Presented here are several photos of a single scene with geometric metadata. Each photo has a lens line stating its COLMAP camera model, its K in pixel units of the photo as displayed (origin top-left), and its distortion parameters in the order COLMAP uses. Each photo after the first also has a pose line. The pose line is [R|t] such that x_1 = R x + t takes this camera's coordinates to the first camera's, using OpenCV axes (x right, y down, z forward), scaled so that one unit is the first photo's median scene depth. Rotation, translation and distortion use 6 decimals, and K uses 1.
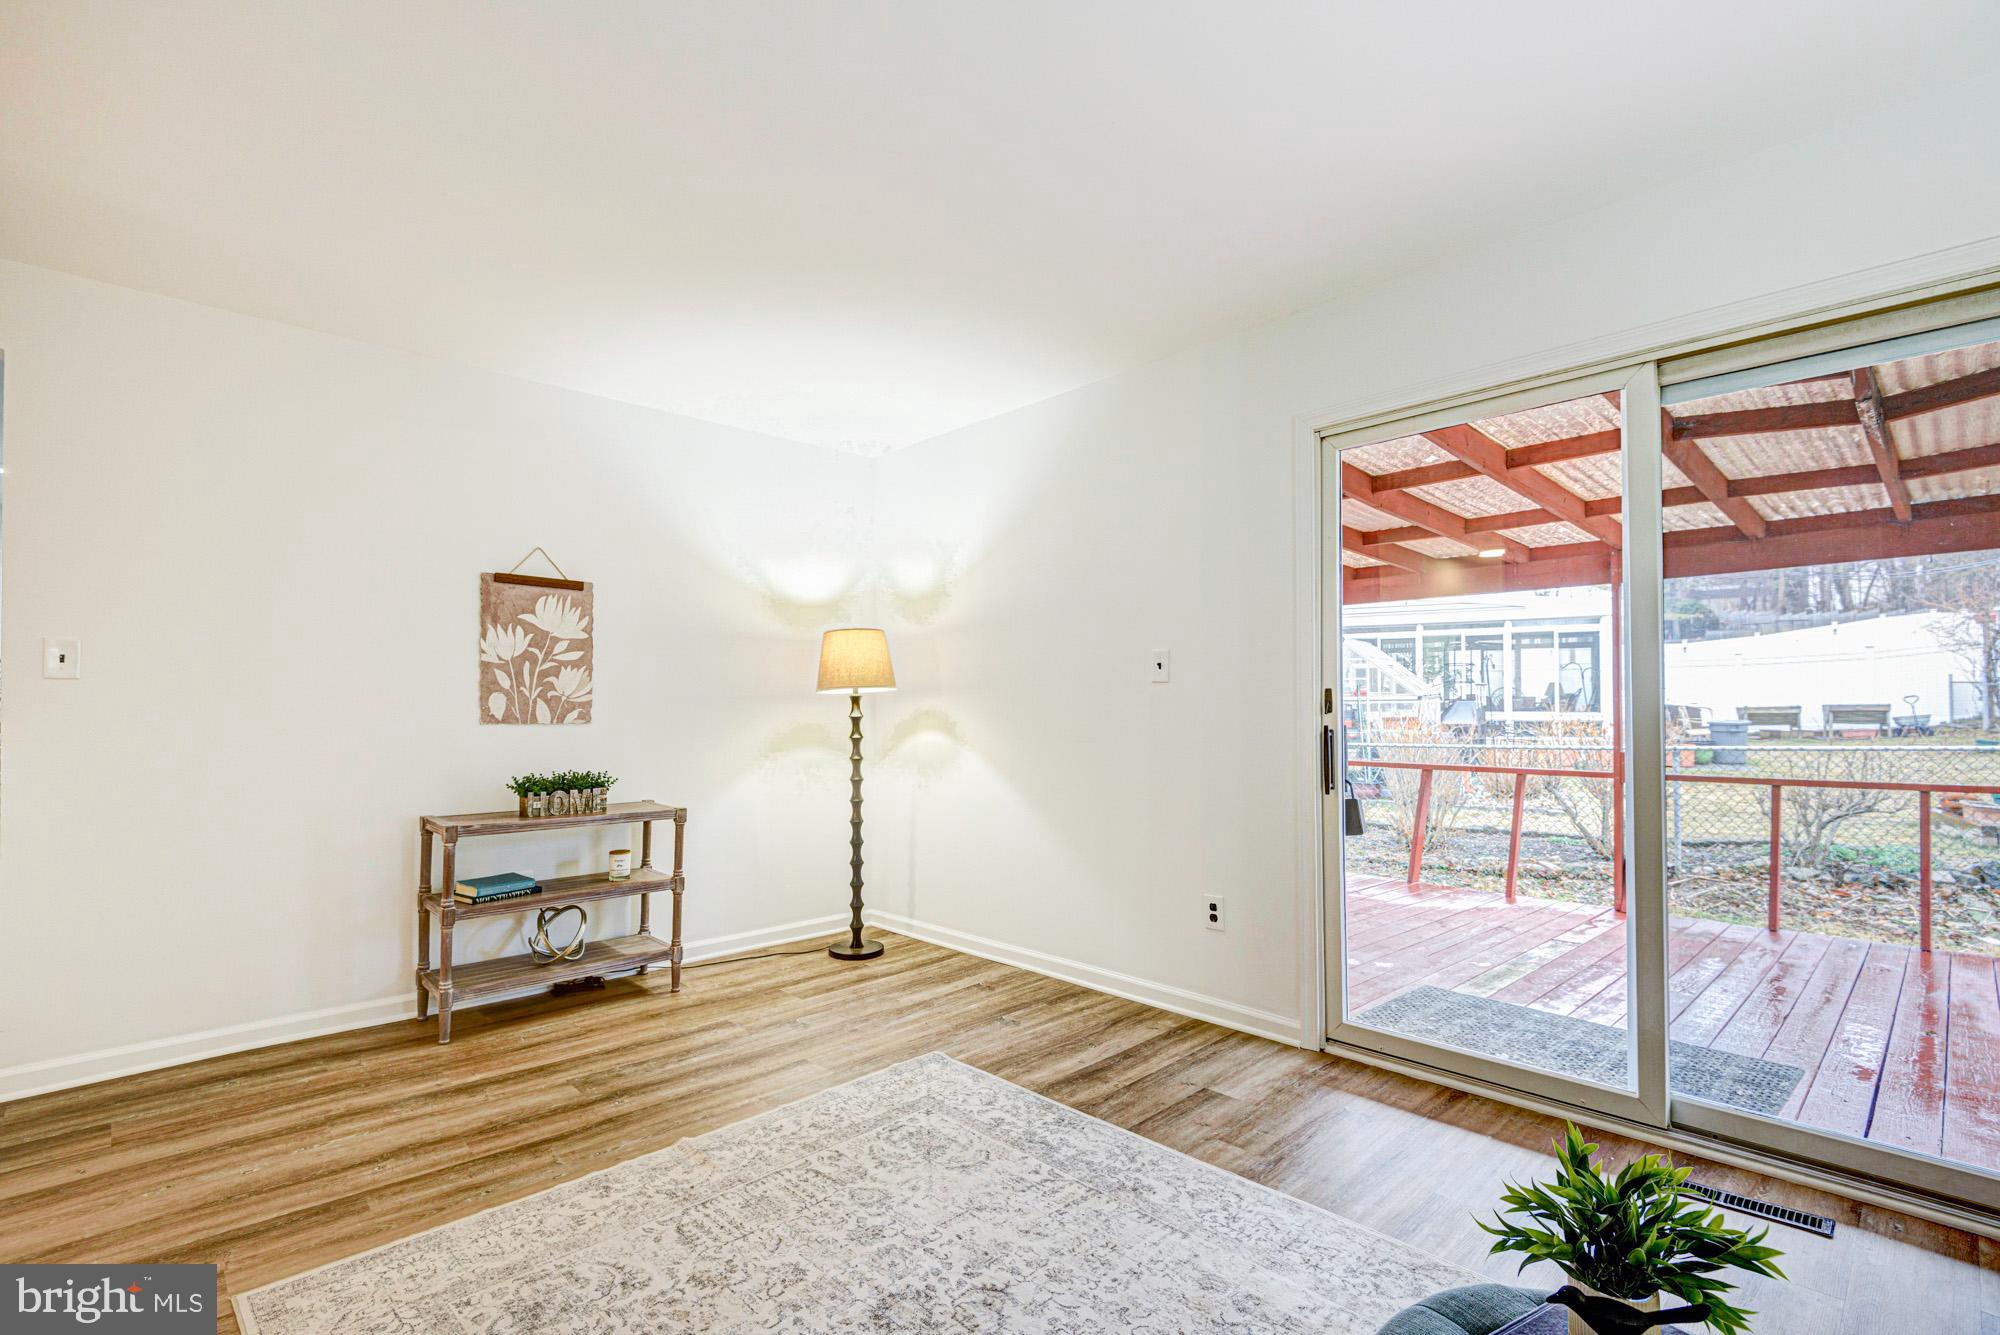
lens RADIAL K [[915.2, 0, 976.4], [0, 915.2, 692.6], [0, 0, 1]] dist [0.023455, -0.015864]
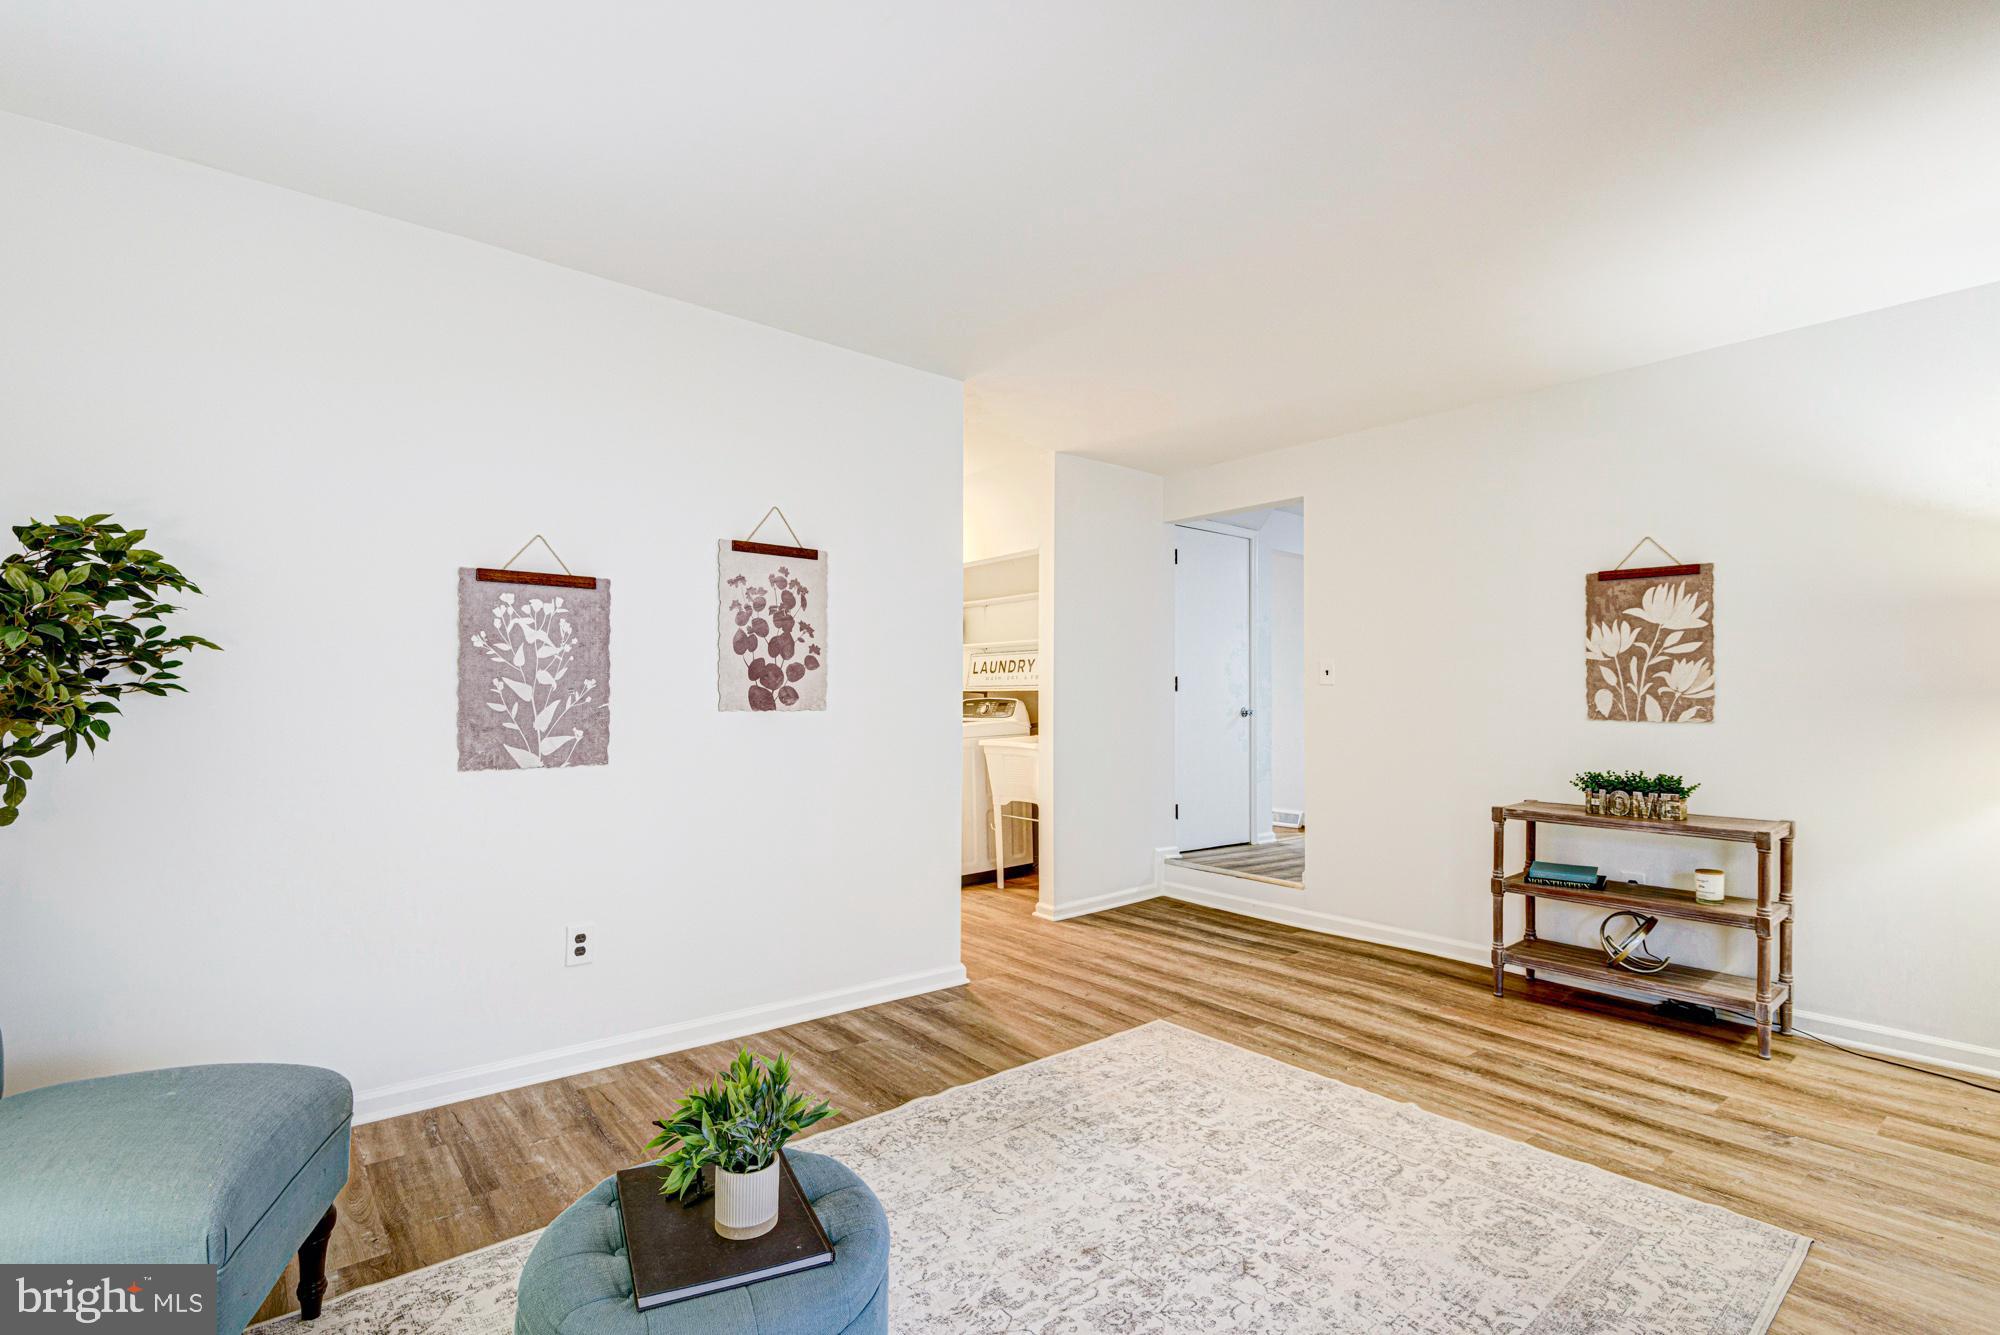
lens RADIAL K [[915.2, 0, 990.5], [0, 915.2, 681.8], [0, 0, 1]] dist [0.023455, -0.015864]
pose [[-0.062670, -0.016243, -0.997902, 0.570893], [0.016899, 0.999707, -0.017334, -0.002309], [0.997891, -0.017950, -0.062377, 0.411228]]
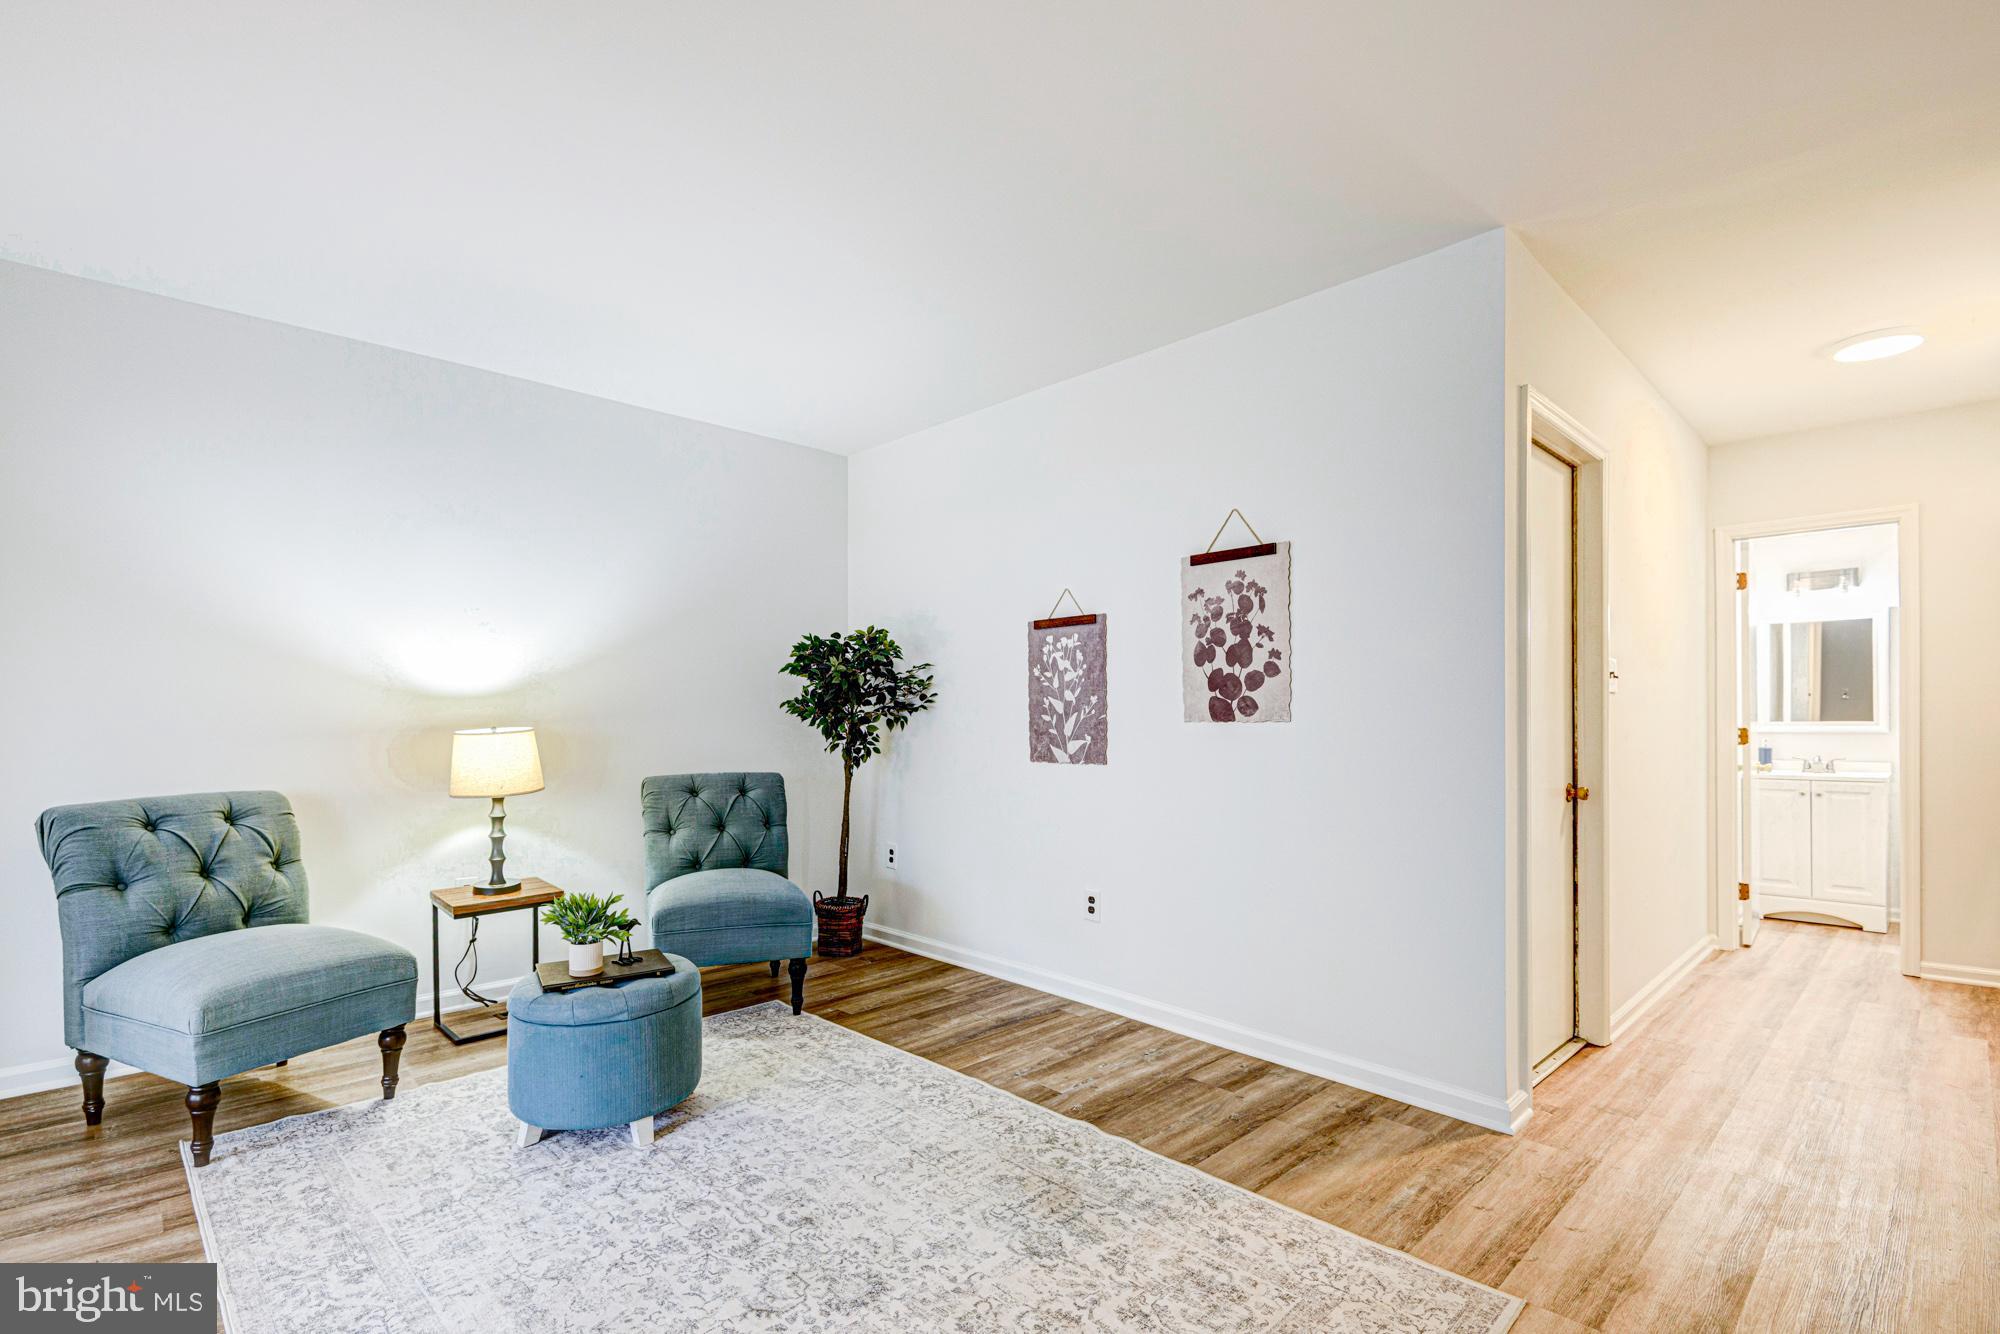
lens RADIAL K [[915.2, 0, 995.6], [0, 915.2, 716.6], [0, 0, 1]] dist [0.023455, -0.015864]
pose [[-0.999629, 0.004663, -0.026825, -0.108279], [0.005248, 0.999749, -0.021781, 0.021035], [0.026717, -0.021913, -0.999403, 1.042672]]
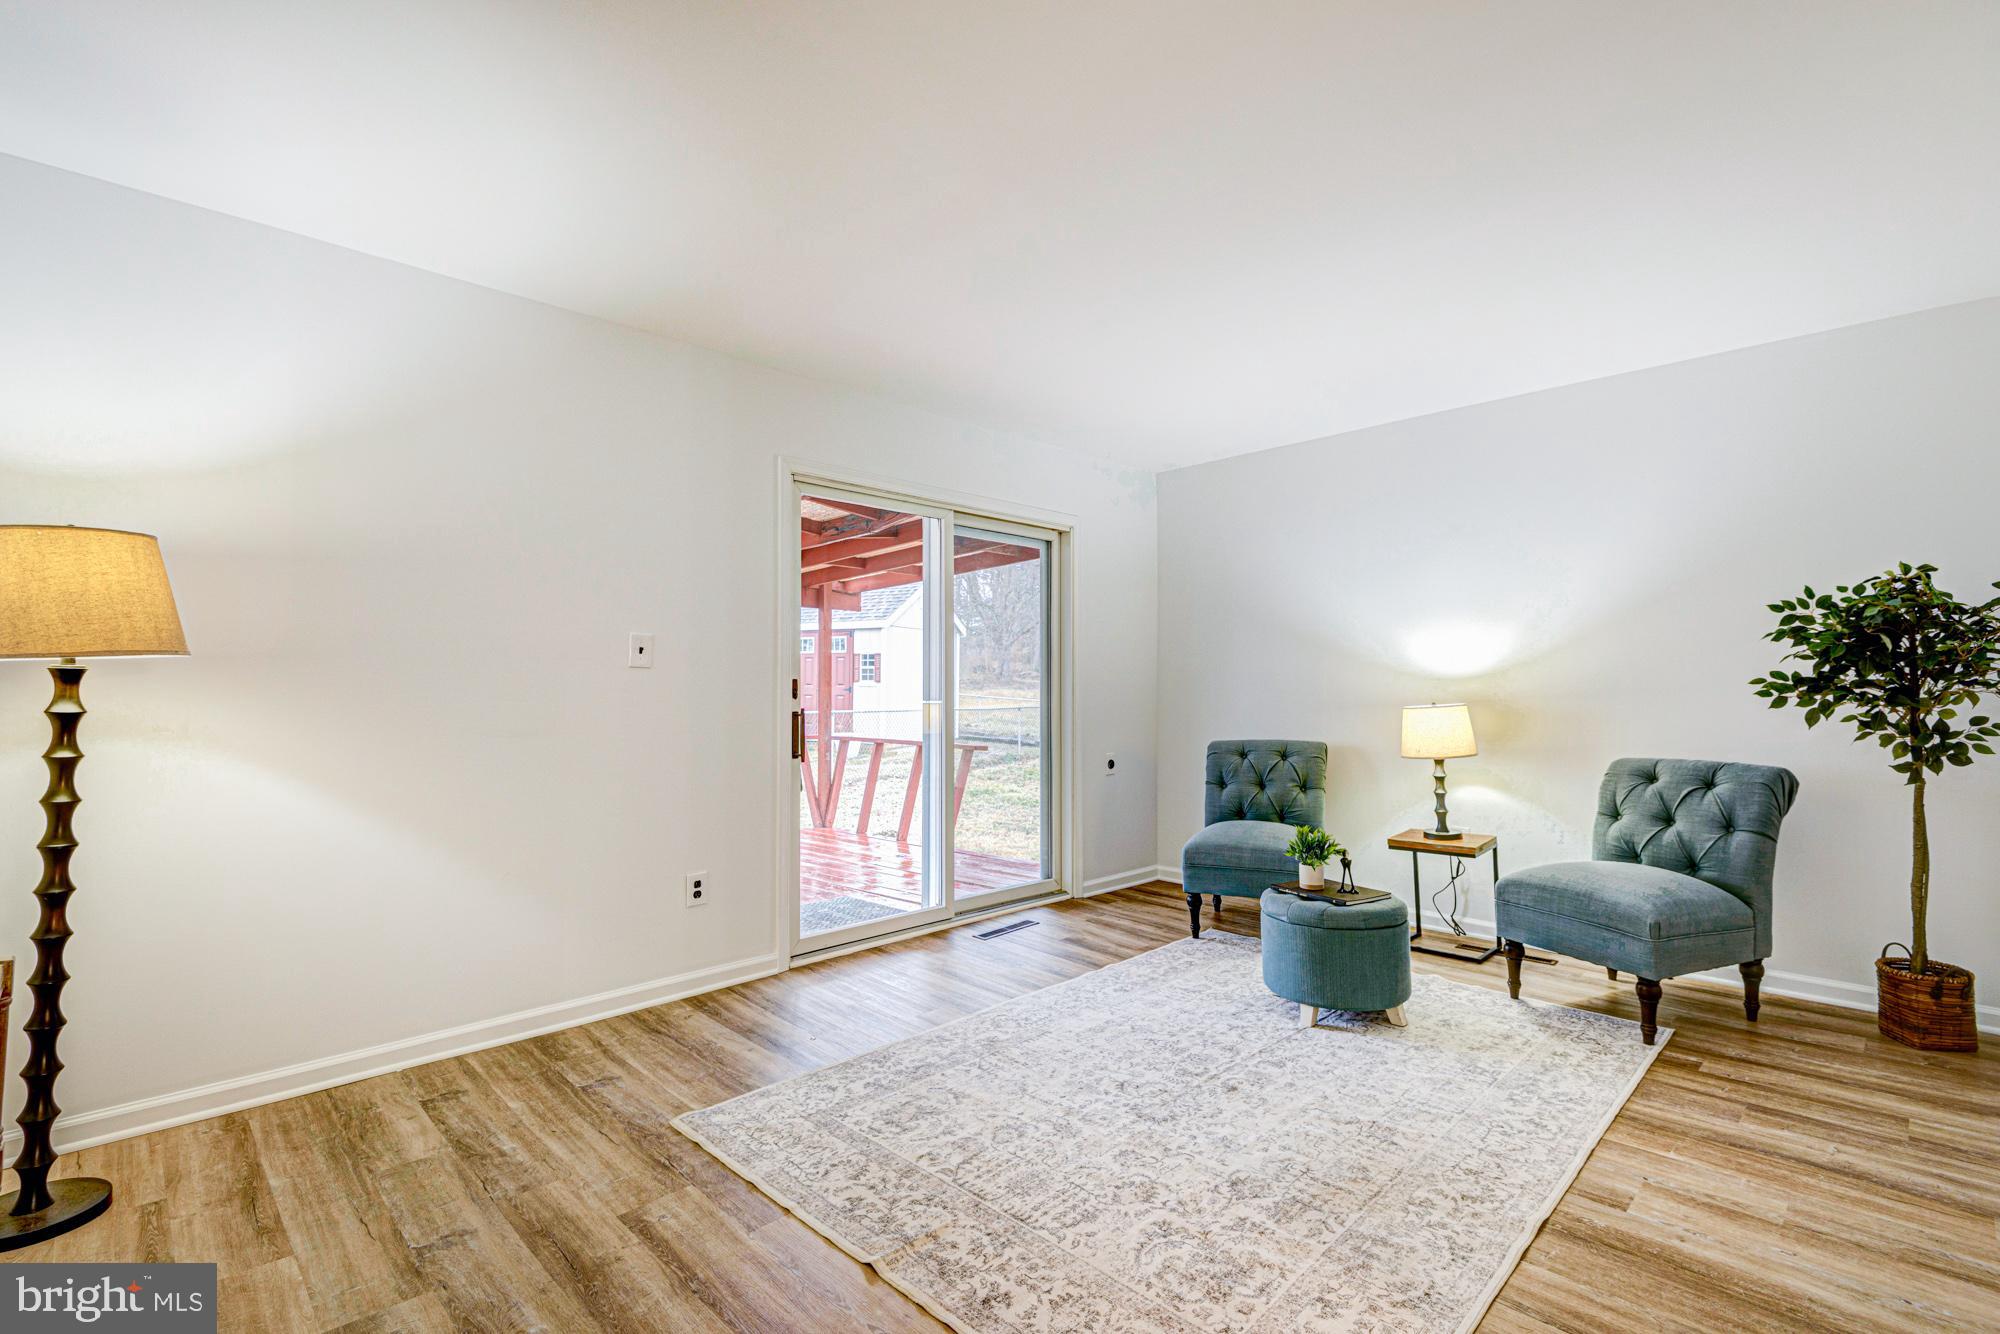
lens RADIAL K [[915.2, 0, 1009.4], [0, 915.2, 677.3], [0, 0, 1]] dist [0.023455, -0.015864]
pose [[-0.045417, 0.018873, 0.998790, -0.770863], [-0.019804, 0.999608, -0.019789, 0.010036], [-0.998772, -0.020679, -0.045026, 0.659317]]
